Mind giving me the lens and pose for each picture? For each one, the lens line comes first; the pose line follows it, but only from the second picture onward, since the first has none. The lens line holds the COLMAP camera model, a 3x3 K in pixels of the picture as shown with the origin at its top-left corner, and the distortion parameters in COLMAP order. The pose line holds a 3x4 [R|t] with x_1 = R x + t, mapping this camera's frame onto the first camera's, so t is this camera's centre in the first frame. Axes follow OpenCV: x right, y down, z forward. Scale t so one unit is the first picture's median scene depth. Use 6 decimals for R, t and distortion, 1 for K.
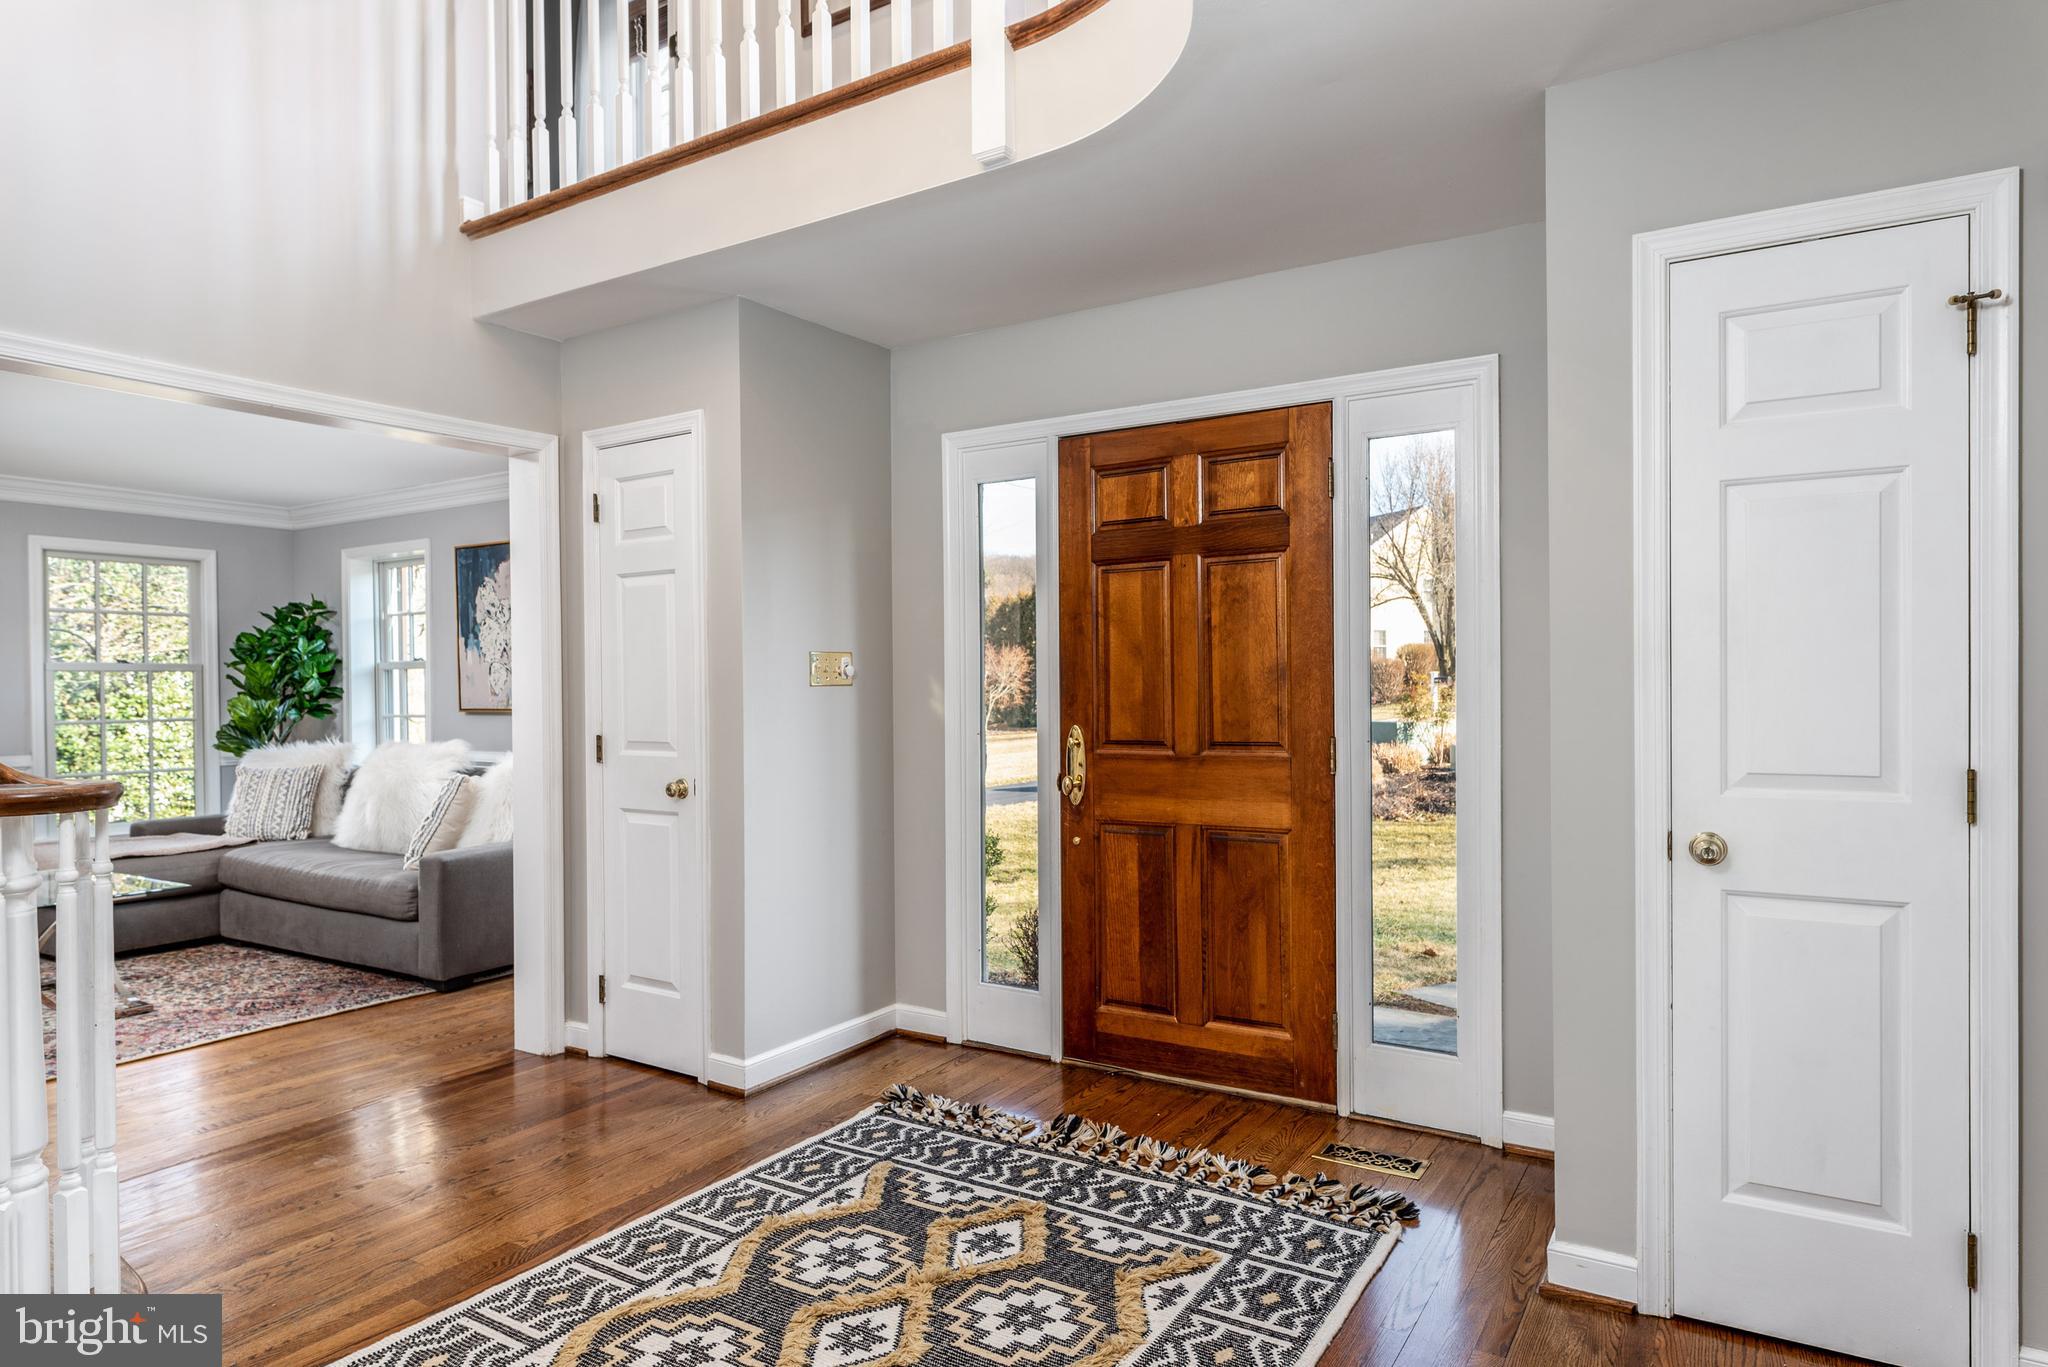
lens RADIAL K [[1185.8, 0, 1036.1], [0, 1185.8, 694.7], [0, 0, 1]] dist [0.002311, -0.002428]
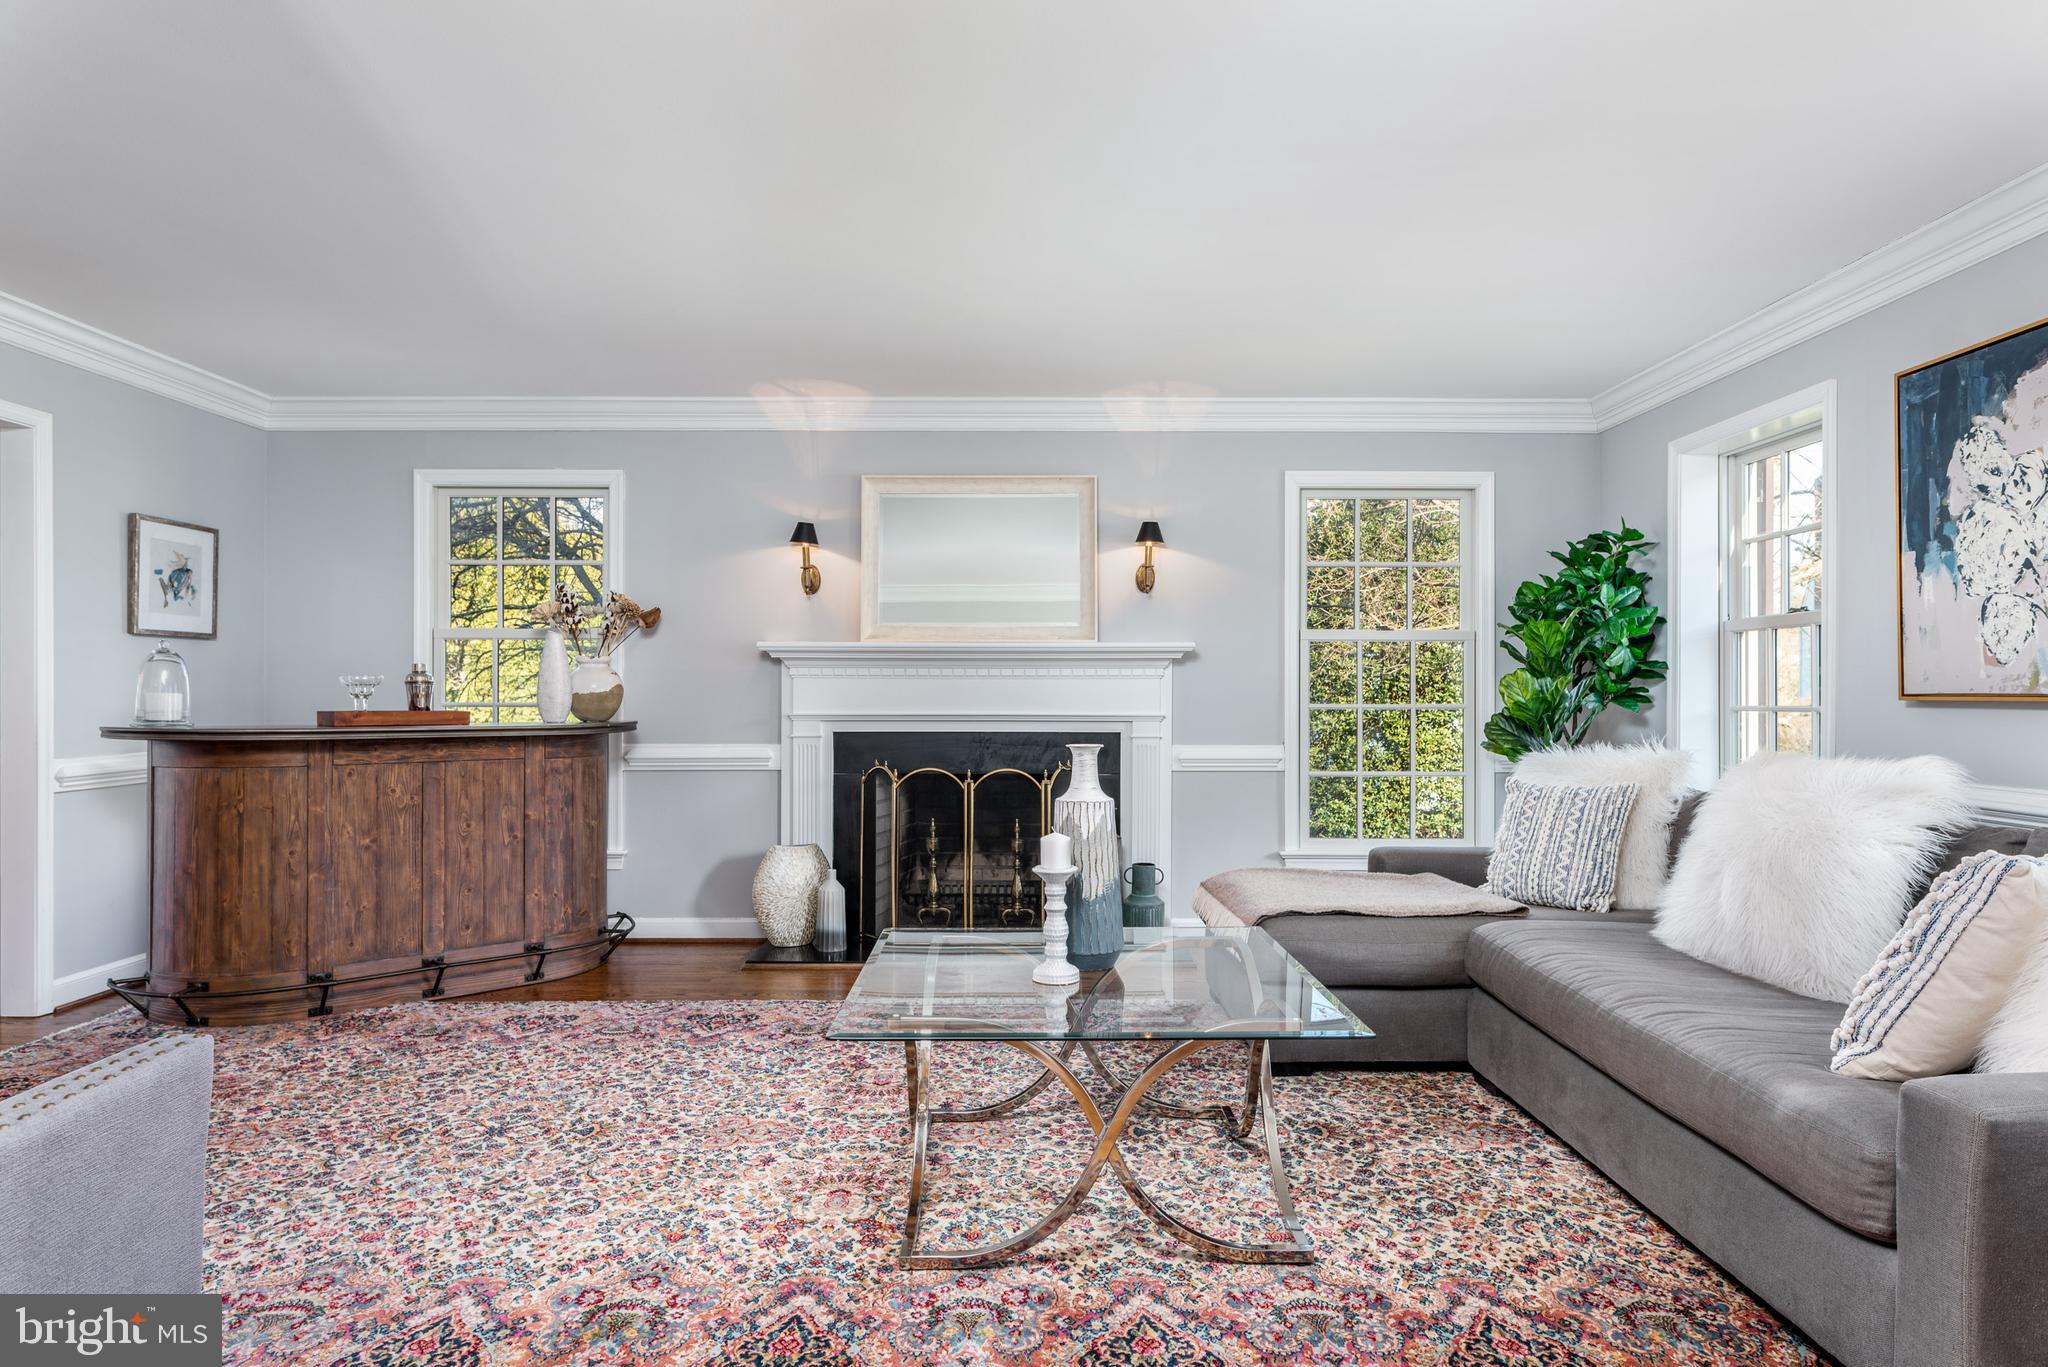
lens RADIAL K [[1185.8, 0, 1023.5], [0, 1185.8, 697.1], [0, 0, 1]] dist [0.002311, -0.002428]
pose [[0.532985, 0.014094, -0.846007, -0.247147], [-0.016149, 0.999849, 0.006483, 0.015343], [0.845971, 0.010207, 0.533132, 0.398231]]
